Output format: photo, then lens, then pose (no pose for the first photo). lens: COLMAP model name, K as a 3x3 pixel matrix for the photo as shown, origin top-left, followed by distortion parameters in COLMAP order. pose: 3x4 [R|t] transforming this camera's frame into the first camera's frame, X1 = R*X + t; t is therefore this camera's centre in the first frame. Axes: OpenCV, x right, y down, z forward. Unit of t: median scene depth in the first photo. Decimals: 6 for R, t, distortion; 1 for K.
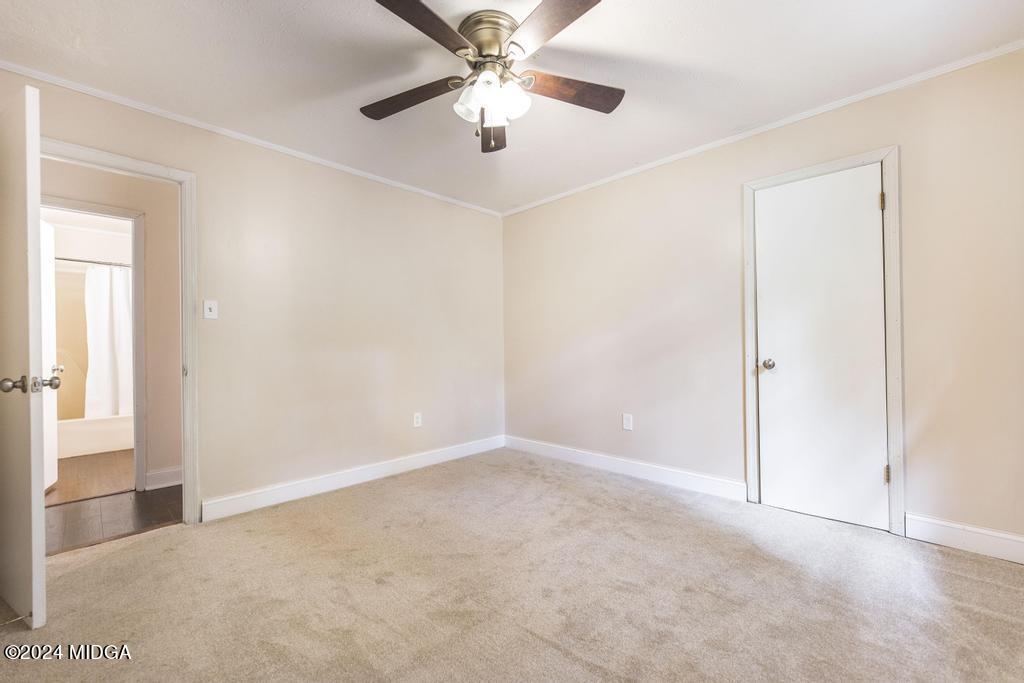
lens RADIAL K [[419.1, 0, 511.8], [0, 419.1, 347.2], [0, 0, 1]] dist [-0.000887, -0.000229]
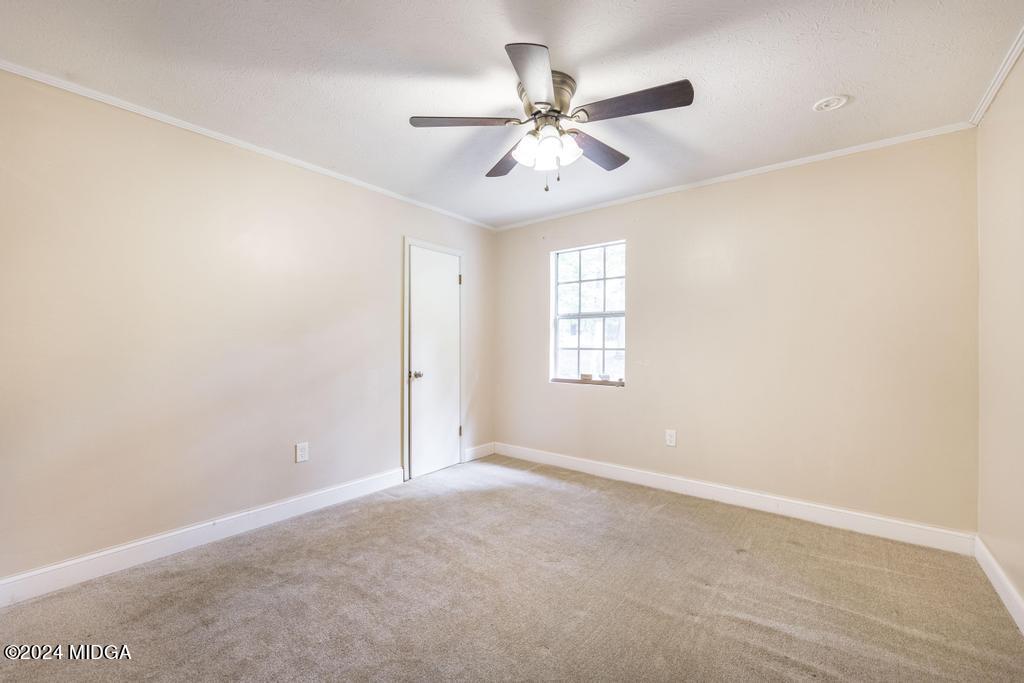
lens RADIAL K [[419.1, 0, 511.8], [0, 419.1, 347.2], [0, 0, 1]] dist [-0.000887, -0.000229]
pose [[-0.107859, 0.005198, 0.994153, -0.784763], [0.000875, 0.999986, -0.005134, -0.041067], [-0.994166, 0.000316, -0.107862, 0.833941]]
